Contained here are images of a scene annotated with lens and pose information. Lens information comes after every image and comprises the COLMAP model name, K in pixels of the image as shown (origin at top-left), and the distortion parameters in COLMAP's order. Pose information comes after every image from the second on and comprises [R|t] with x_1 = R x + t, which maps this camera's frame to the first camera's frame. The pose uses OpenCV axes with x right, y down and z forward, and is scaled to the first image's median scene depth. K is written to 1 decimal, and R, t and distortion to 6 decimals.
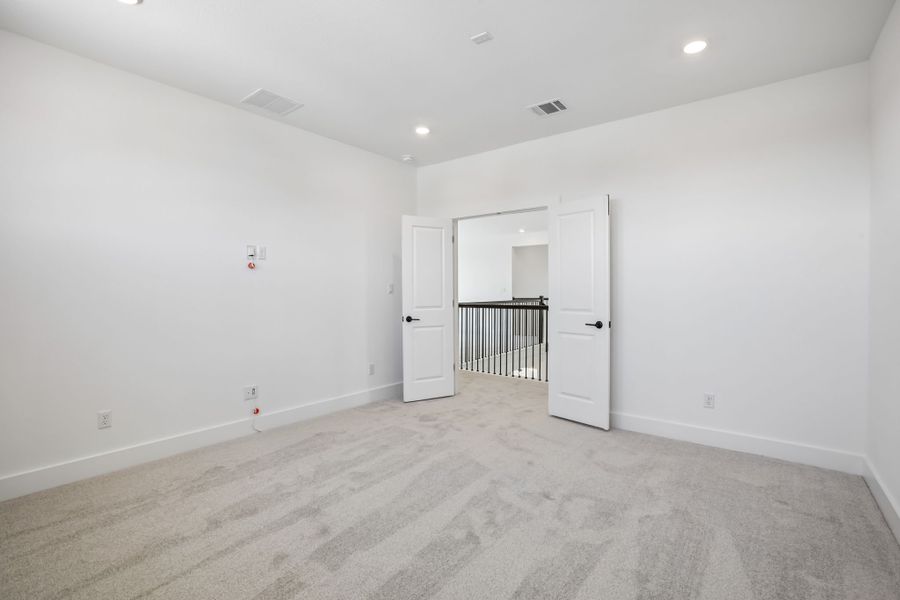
lens RADIAL K [[409.2, 0, 444.8], [0, 409.2, 298.7], [0, 0, 1]] dist [-0.020407, 0.000589]
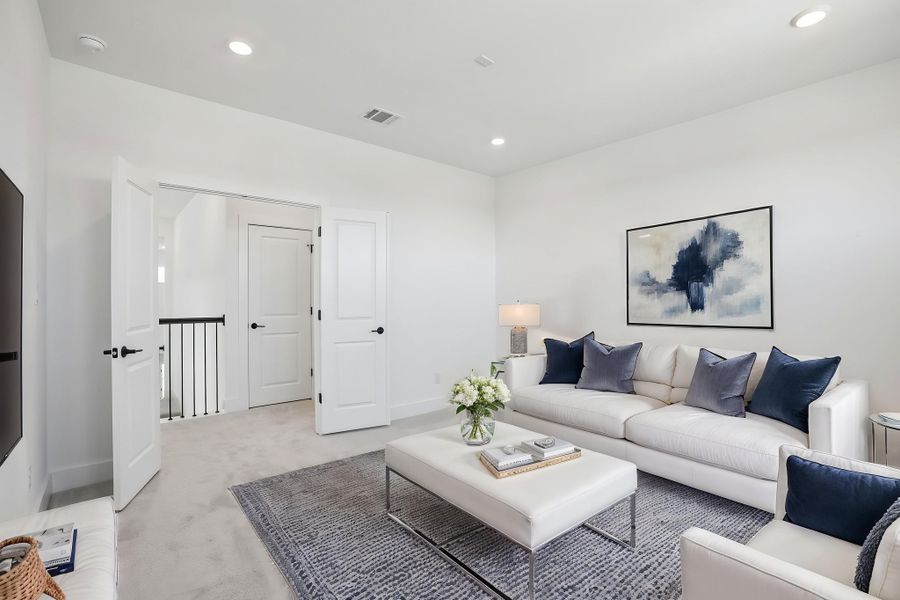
lens RADIAL K [[409.2, 0, 444.8], [0, 409.2, 297.3], [0, 0, 1]] dist [-0.020407, 0.000589]
pose [[0.226846, -0.000160, 0.973931, -0.511377], [0.010046, 0.999947, -0.002176, -0.016561], [-0.973879, 0.010278, 0.226836, 0.470043]]
